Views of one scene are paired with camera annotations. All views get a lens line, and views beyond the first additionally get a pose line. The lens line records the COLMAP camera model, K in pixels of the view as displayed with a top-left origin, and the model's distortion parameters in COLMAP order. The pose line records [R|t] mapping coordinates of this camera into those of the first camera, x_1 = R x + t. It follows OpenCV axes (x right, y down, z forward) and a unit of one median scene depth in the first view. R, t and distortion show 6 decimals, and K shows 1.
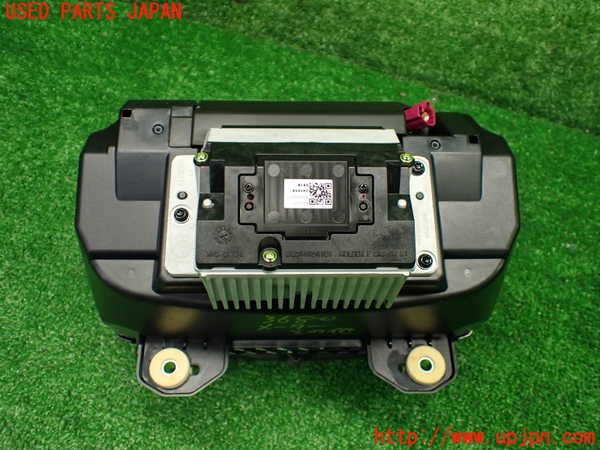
lens RADIAL K [[608.5, 0, 300.0], [0, 608.5, 225.0], [0, 0, 1]] dist [0.012200, -0.014279]
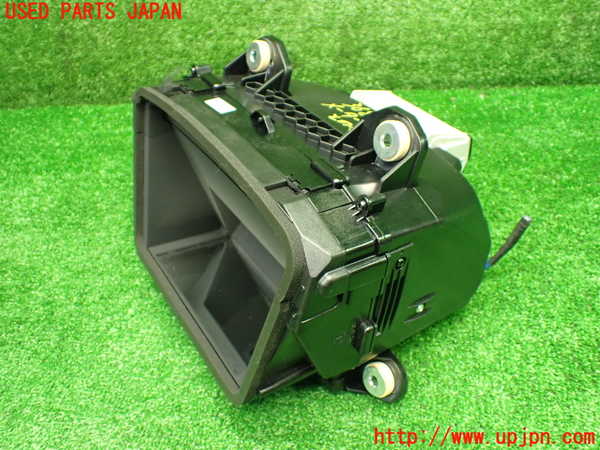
lens RADIAL K [[608.5, 0, 300.0], [0, 608.5, 225.0], [0, 0, 1]] dist [0.012200, -0.014279]
pose [[0.969719, -0.242132, -0.031909, -0.125108], [0.220043, 0.922895, -0.315983, 0.300193], [0.105959, 0.299393, 0.948228, -0.004925]]
